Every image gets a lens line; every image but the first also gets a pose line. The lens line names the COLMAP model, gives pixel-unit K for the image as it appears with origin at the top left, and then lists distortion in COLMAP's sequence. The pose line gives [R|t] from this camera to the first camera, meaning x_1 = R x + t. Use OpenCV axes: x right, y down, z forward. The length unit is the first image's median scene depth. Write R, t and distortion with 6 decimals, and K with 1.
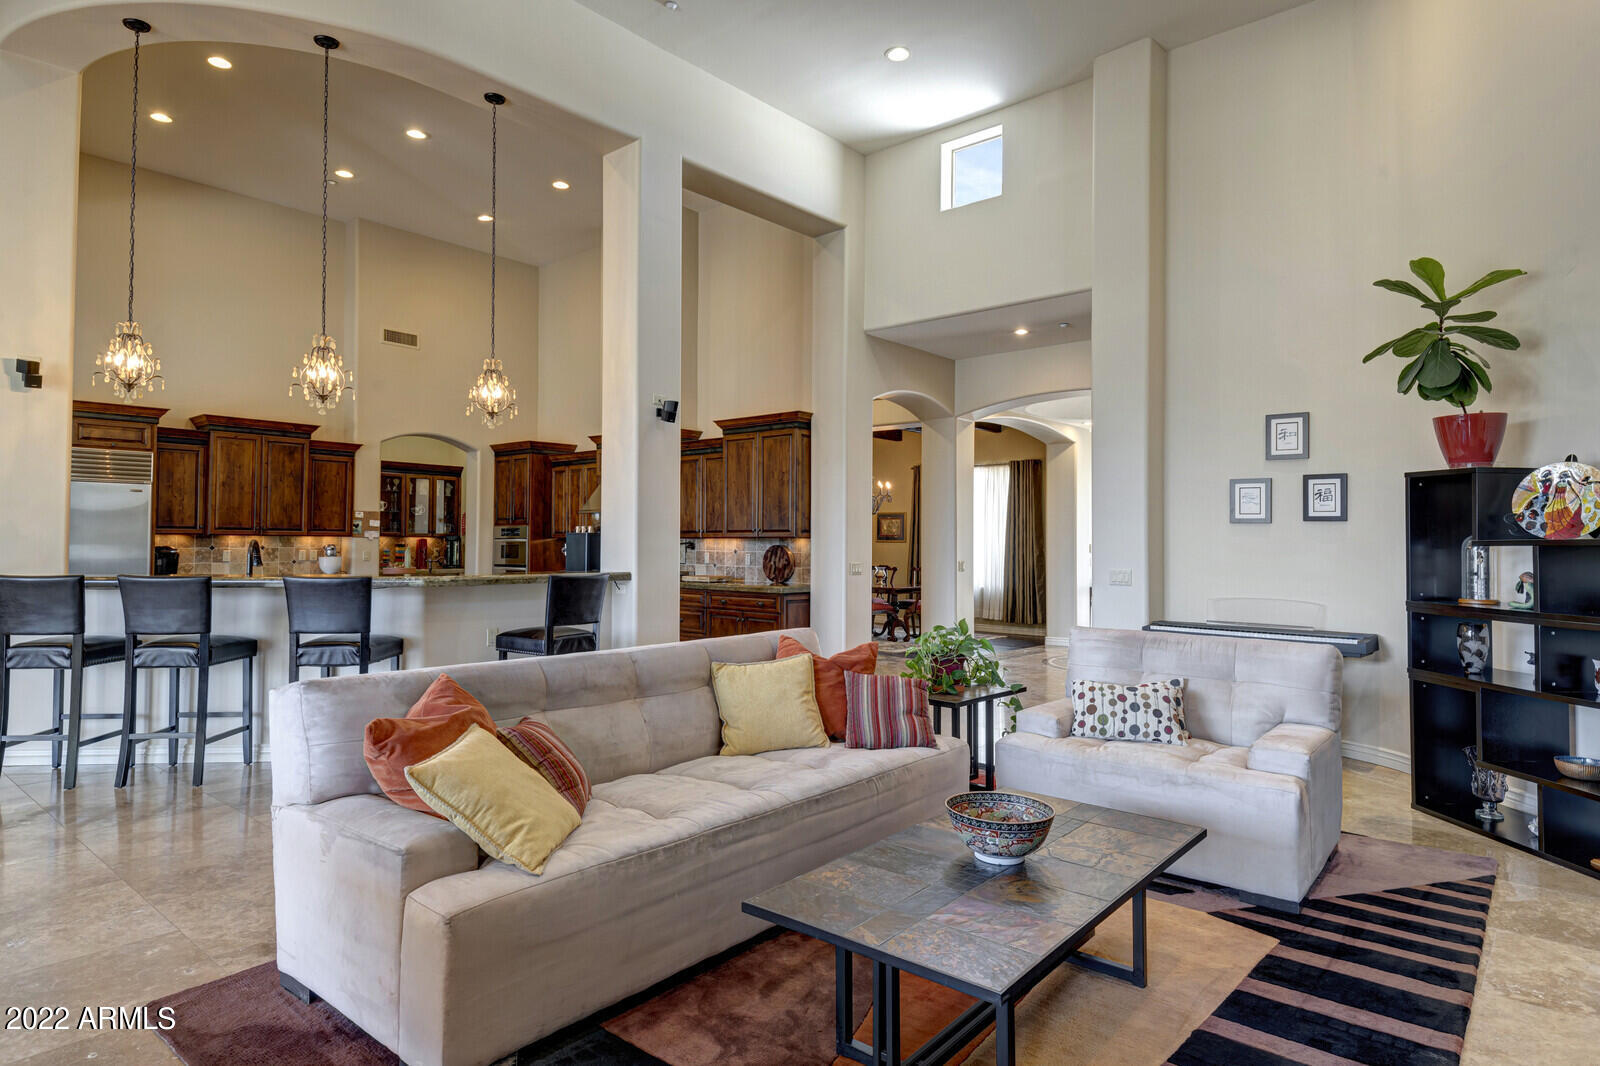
lens RADIAL K [[887.4, 0, 803.6], [0, 887.4, 518.5], [0, 0, 1]] dist [0.022218, -0.006187]
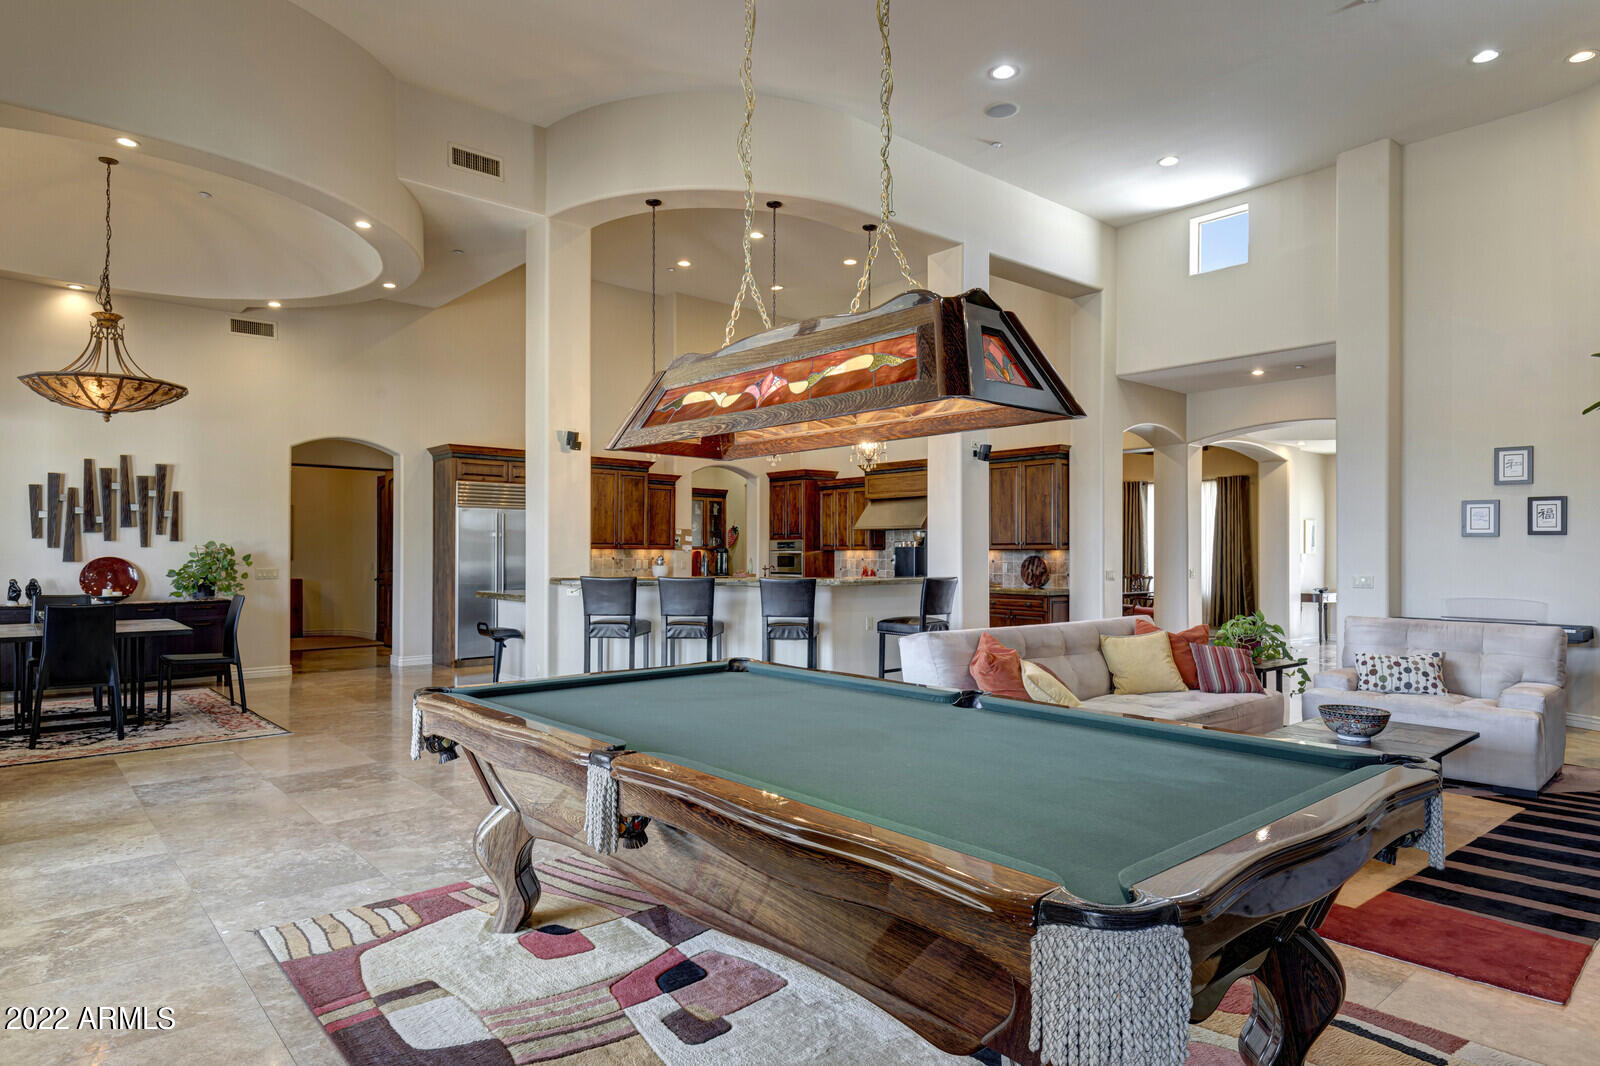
lens RADIAL K [[900.1, 0, 794.7], [0, 900.1, 545.3], [0, 0, 1]] dist [0.006707, -0.016343]
pose [[0.988388, -0.004071, -0.151899, -0.220461], [0.006961, 0.999805, 0.018498, -0.011532], [0.151794, -0.019341, 0.988223, -0.329050]]
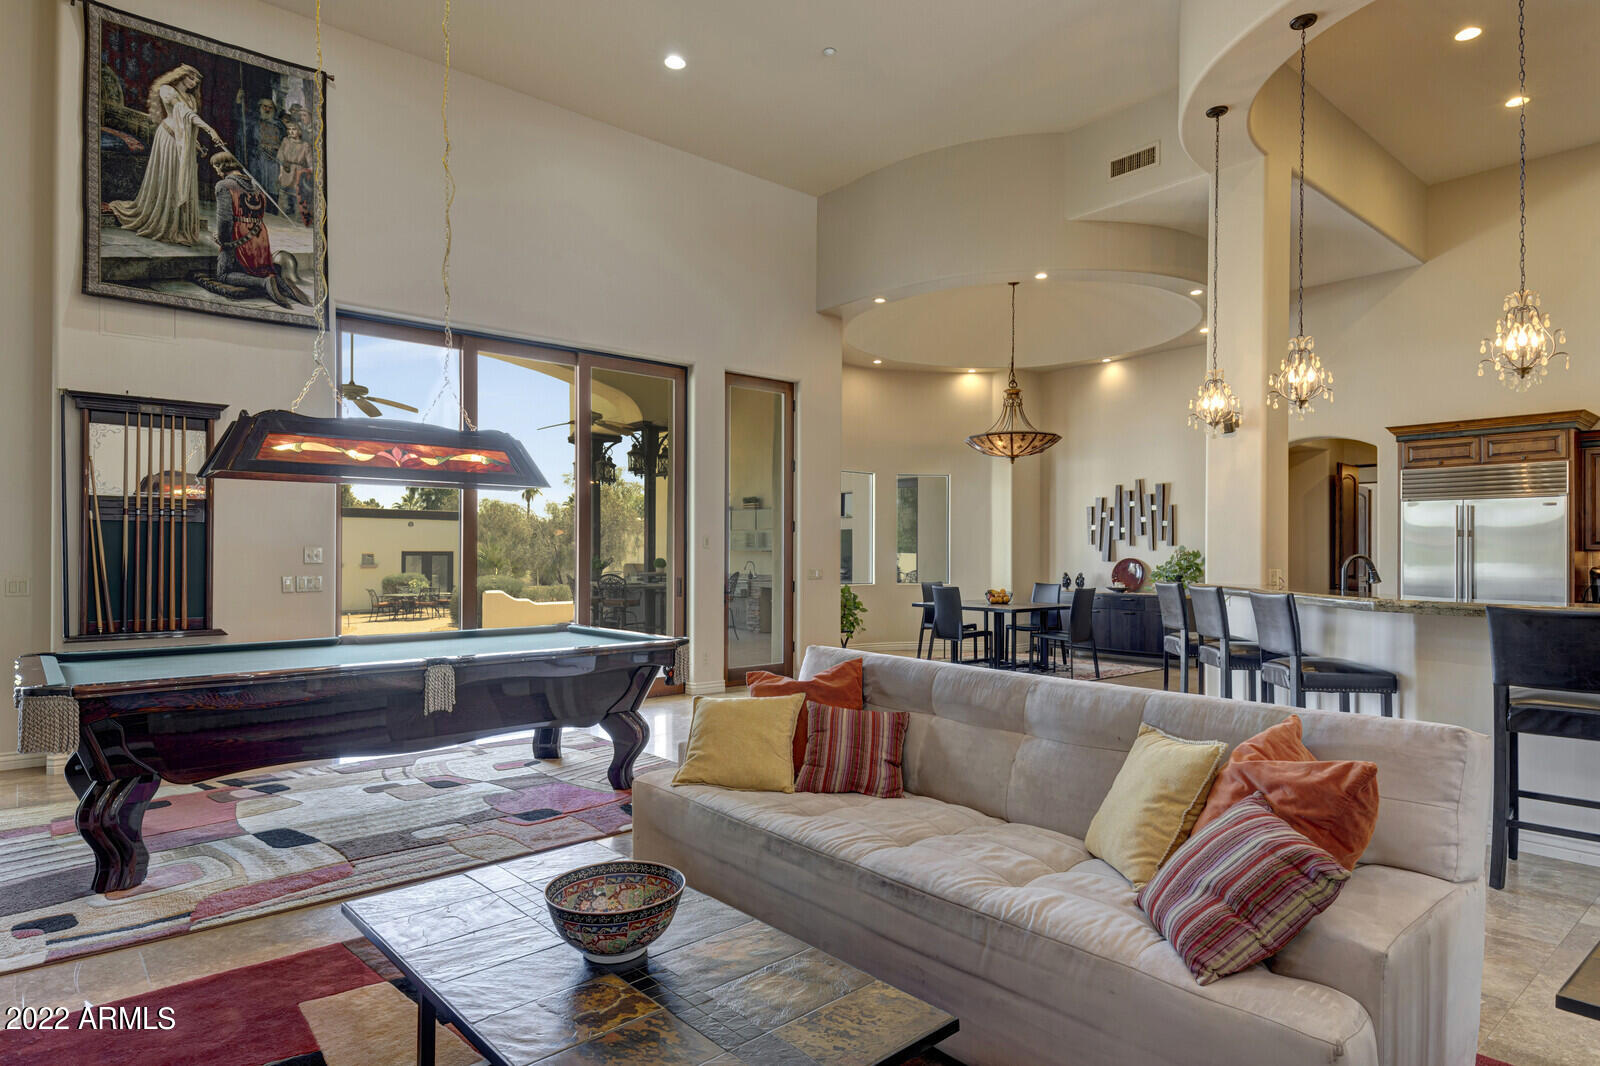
lens RADIAL K [[887.4, 0, 840.3], [0, 887.4, 545.5], [0, 0, 1]] dist [0.022218, -0.006187]
pose [[-0.135143, -0.013235, -0.990738, 0.350606], [0.020833, 0.999652, -0.016196, 0.014654], [0.990607, -0.022829, -0.134821, 0.494031]]
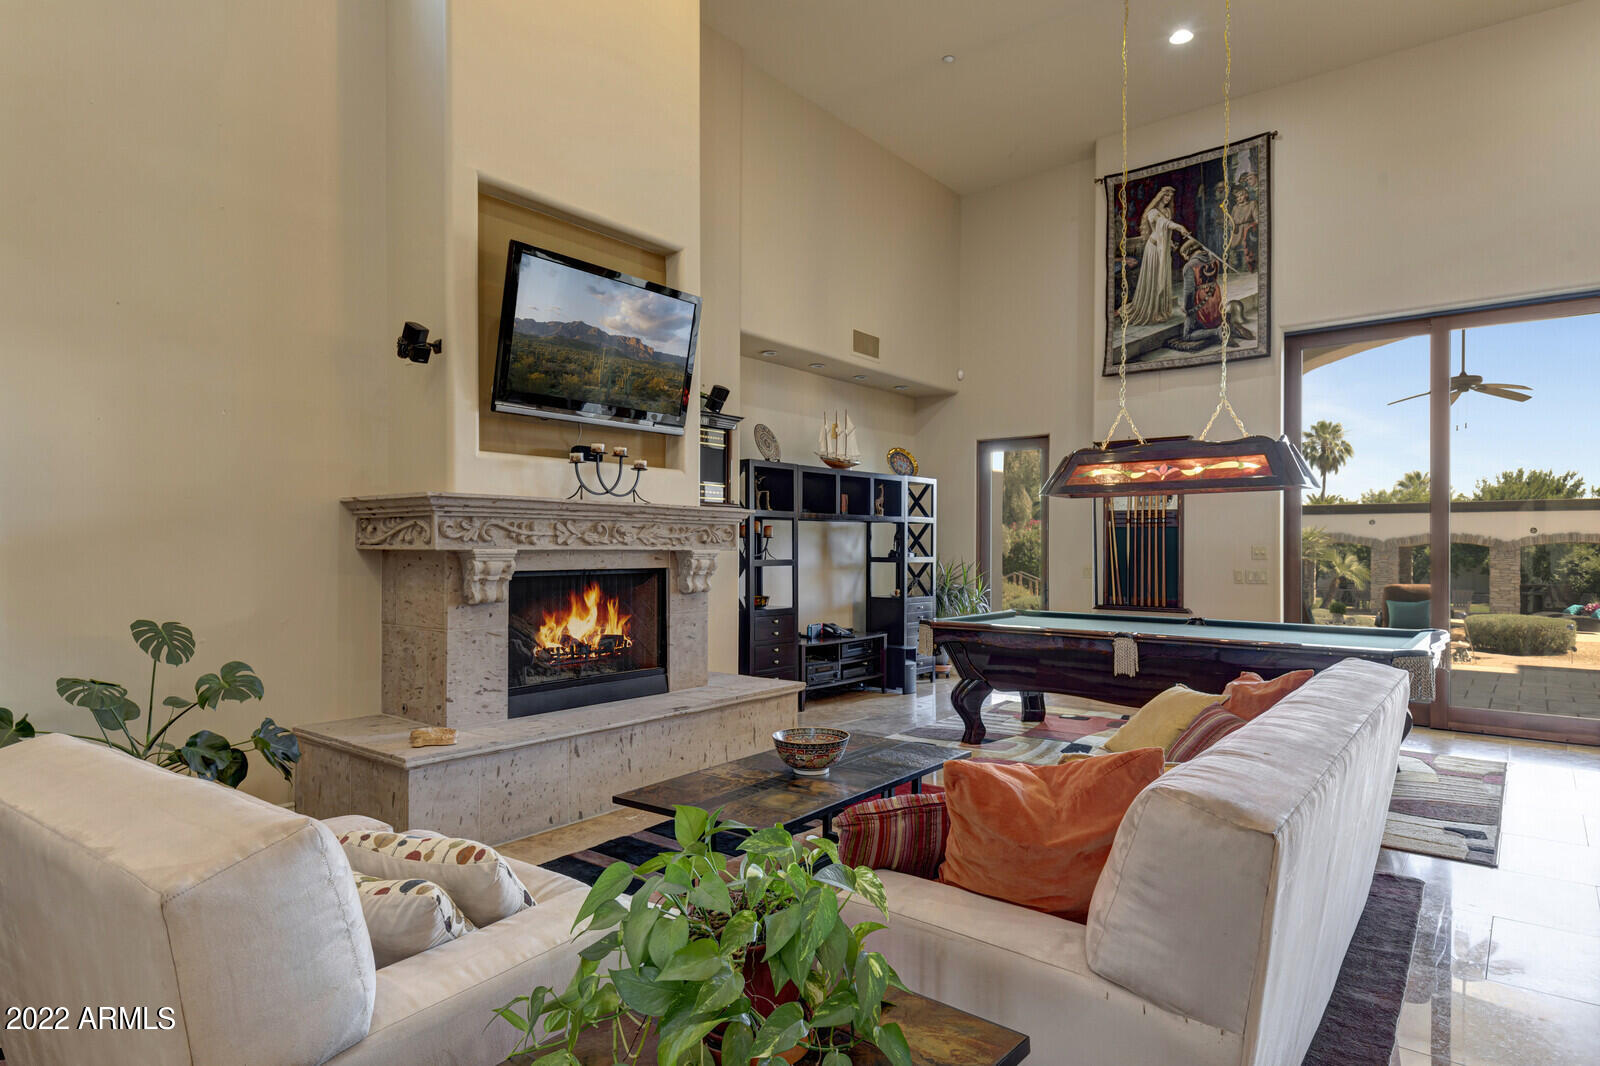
lens RADIAL K [[887.4, 0, 793.2], [0, 887.4, 540.7], [0, 0, 1]] dist [0.022218, -0.006187]
pose [[-0.998723, -0.007615, -0.049939, 0.122751], [-0.005921, 0.999405, -0.033986, 0.024194], [0.050168, -0.033646, -0.998174, 0.871874]]
